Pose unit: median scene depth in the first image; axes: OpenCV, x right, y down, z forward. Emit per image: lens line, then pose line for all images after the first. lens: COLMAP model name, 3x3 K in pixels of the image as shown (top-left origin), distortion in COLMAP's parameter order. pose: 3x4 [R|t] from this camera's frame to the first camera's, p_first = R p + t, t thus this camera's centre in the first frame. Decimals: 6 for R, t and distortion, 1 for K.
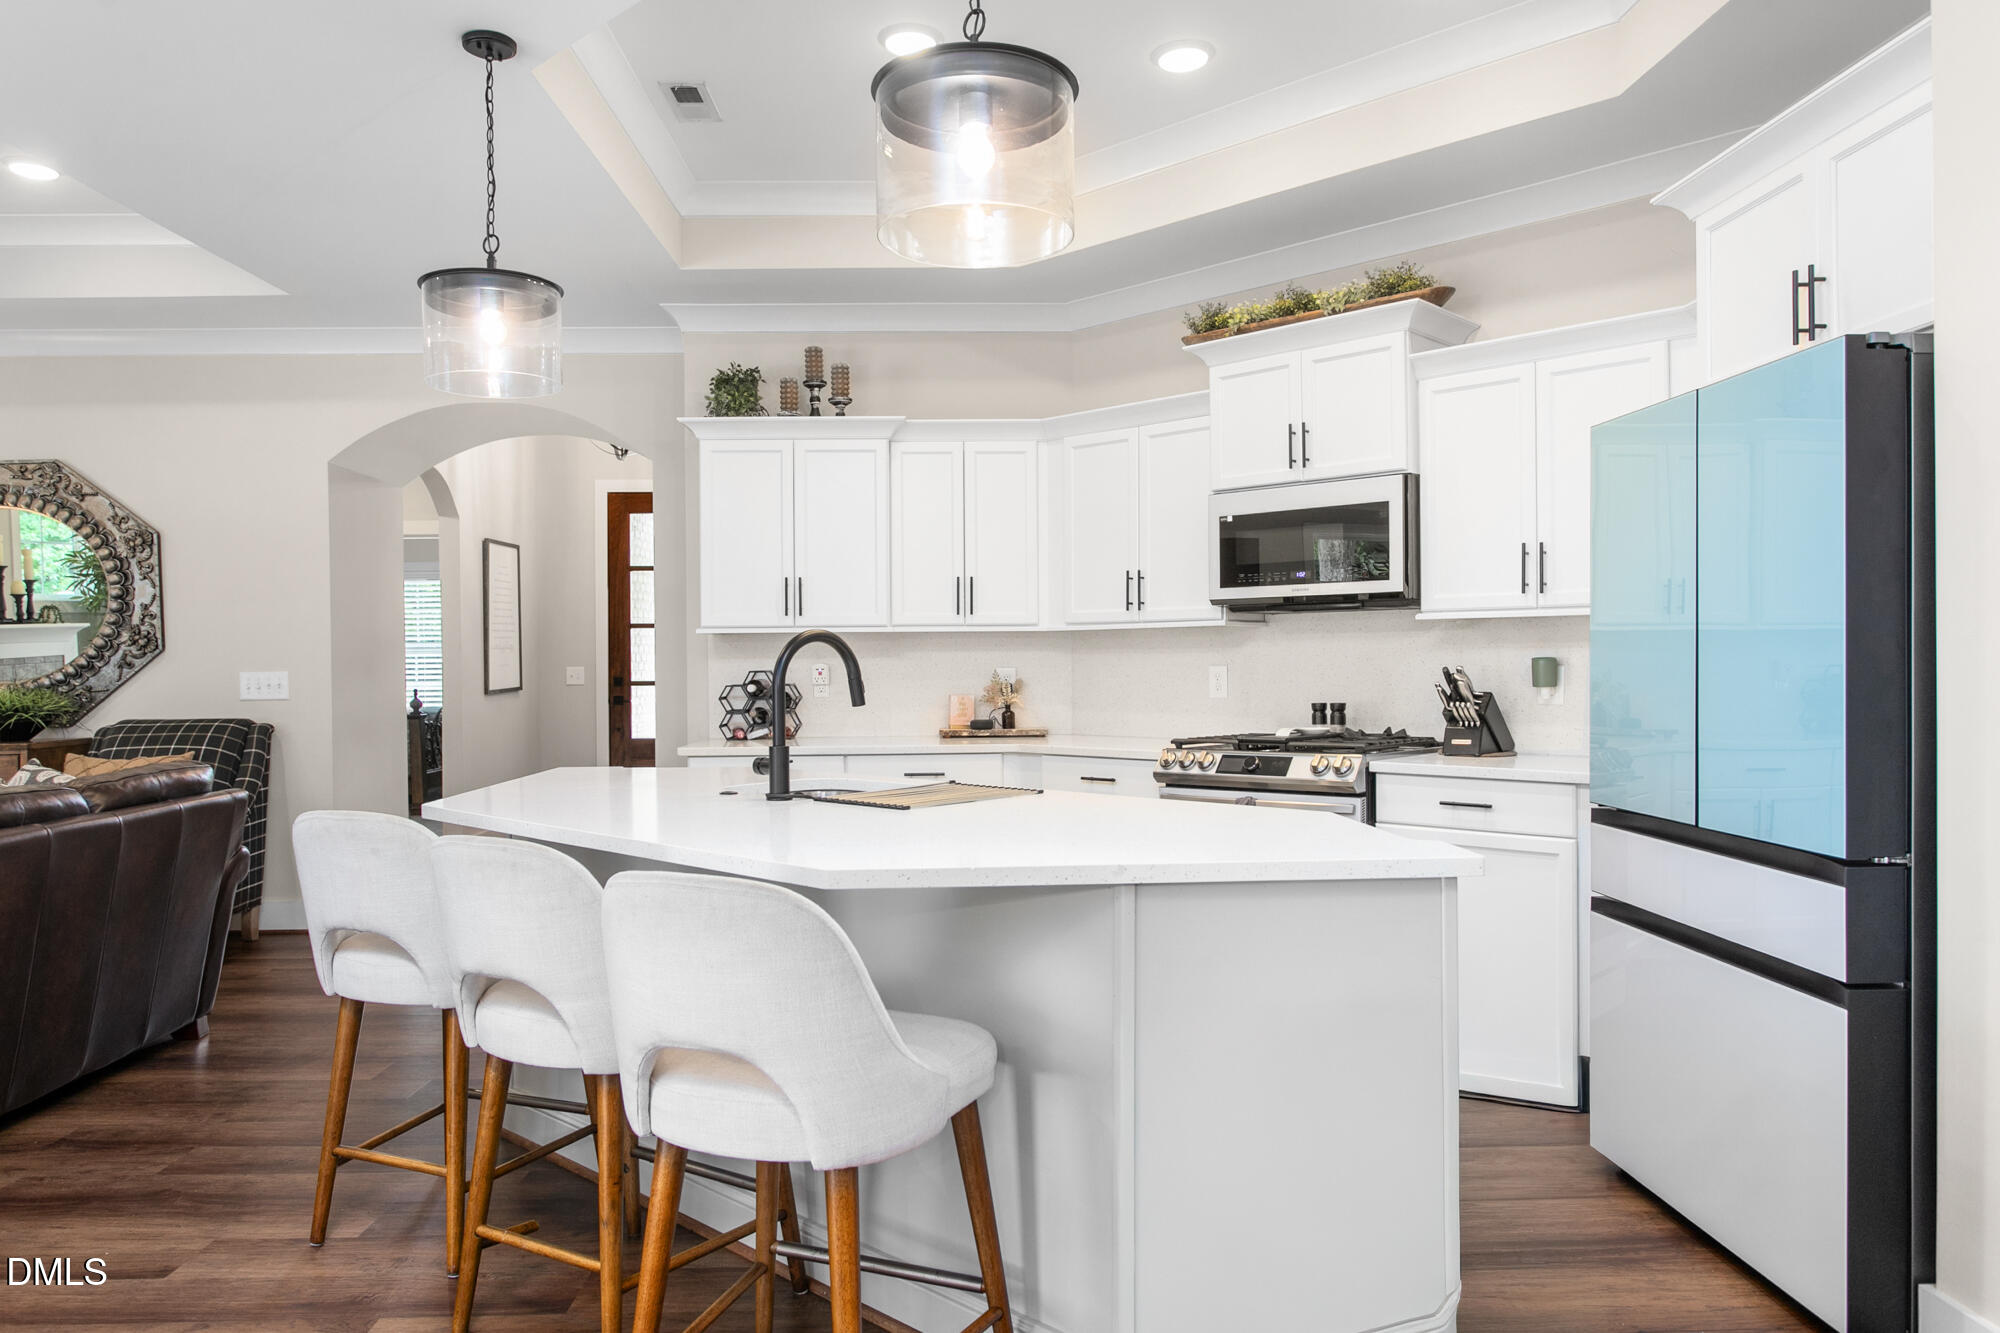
lens RADIAL K [[1288.5, 0, 1000.0], [0, 1288.5, 666.5], [0, 0, 1]] dist [0.026345, 0.003421]
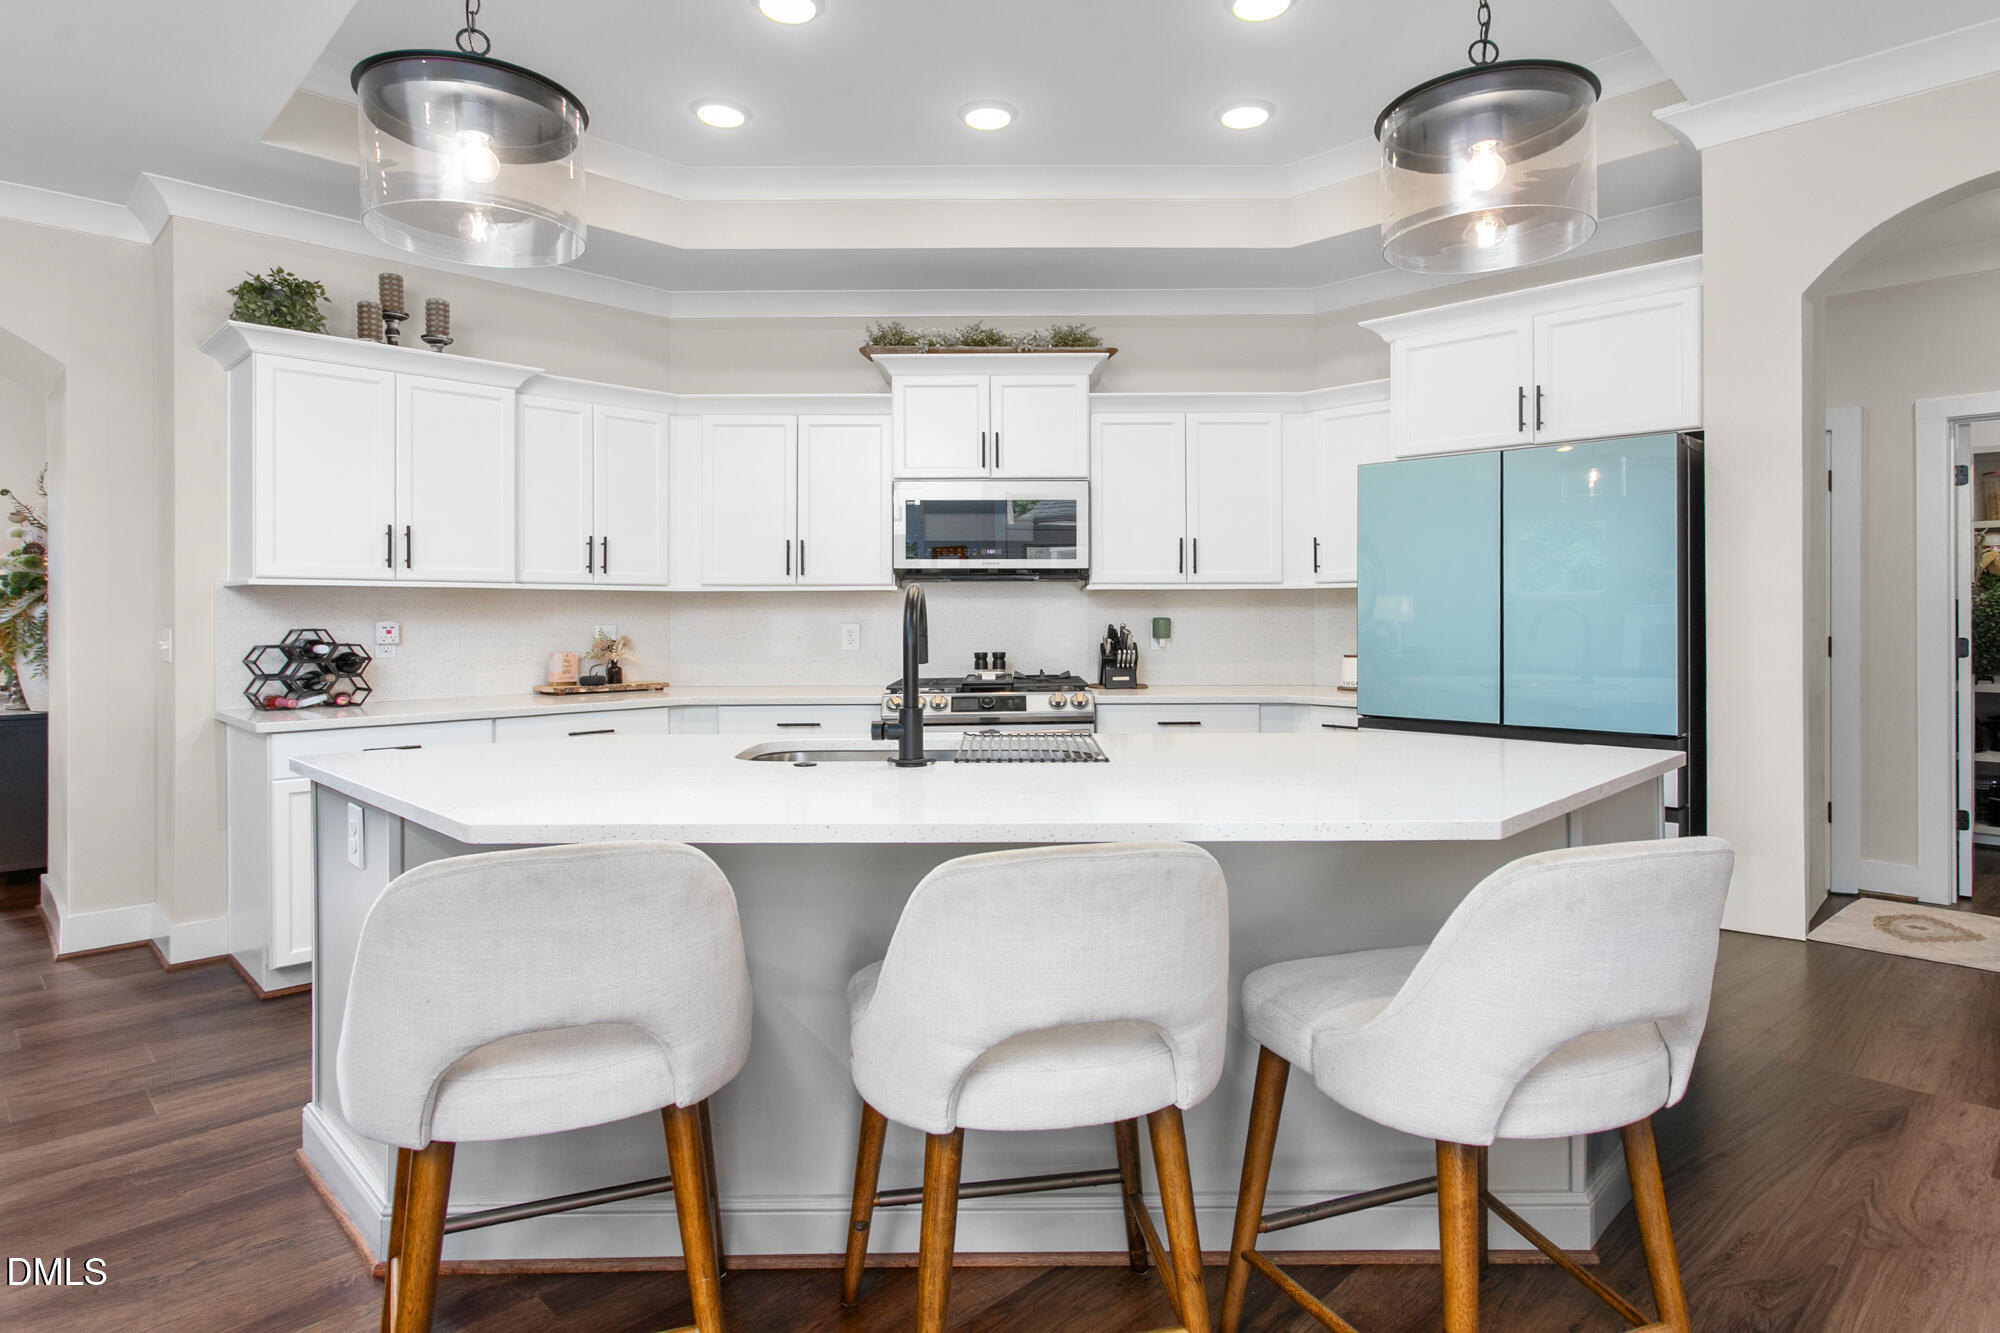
lens RADIAL K [[964.3, 0, 997.2], [0, 964.3, 621.3], [0, 0, 1]] dist [0.001725, -0.000037]
pose [[0.745067, 0.003109, 0.666982, -0.326373], [-0.000003, 0.999989, -0.004658, 0.001346], [-0.666990, 0.003468, 0.745059, 0.240666]]
